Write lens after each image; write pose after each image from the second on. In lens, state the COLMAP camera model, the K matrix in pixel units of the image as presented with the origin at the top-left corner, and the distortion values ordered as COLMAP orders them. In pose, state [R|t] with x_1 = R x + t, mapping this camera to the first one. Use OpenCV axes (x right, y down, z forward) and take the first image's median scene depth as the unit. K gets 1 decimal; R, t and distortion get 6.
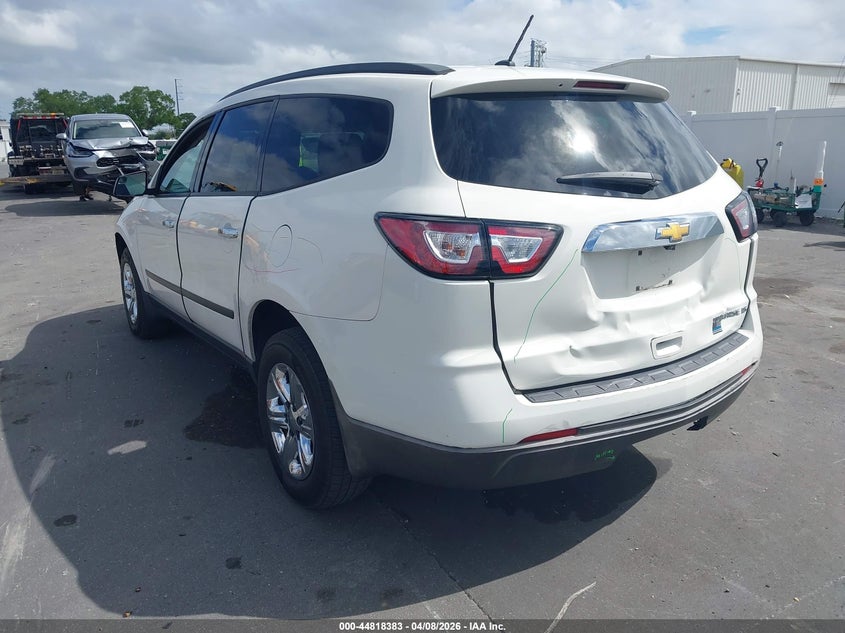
lens RADIAL K [[661.8, 0, 422.6], [0, 661.8, 315.3], [0, 0, 1]] dist [0.004619, -0.001380]
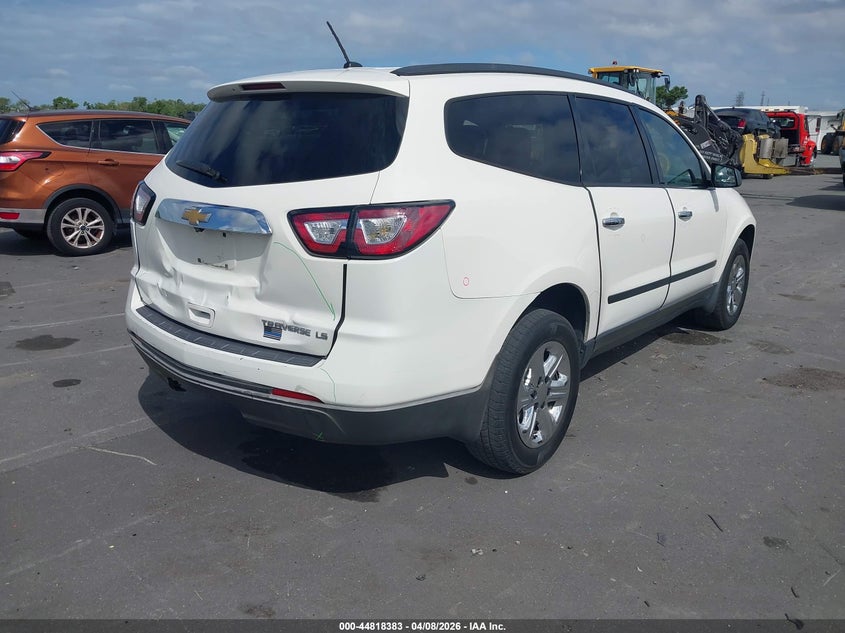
lens RADIAL K [[661.8, 0, 422.6], [0, 661.8, 317.8], [0, 0, 1]] dist [0.004619, -0.001380]
pose [[0.293239, 0.266873, -0.918036, 1.439712], [-0.255900, 0.947121, 0.193588, -0.253797], [0.921155, 0.178158, 0.346026, 0.899471]]
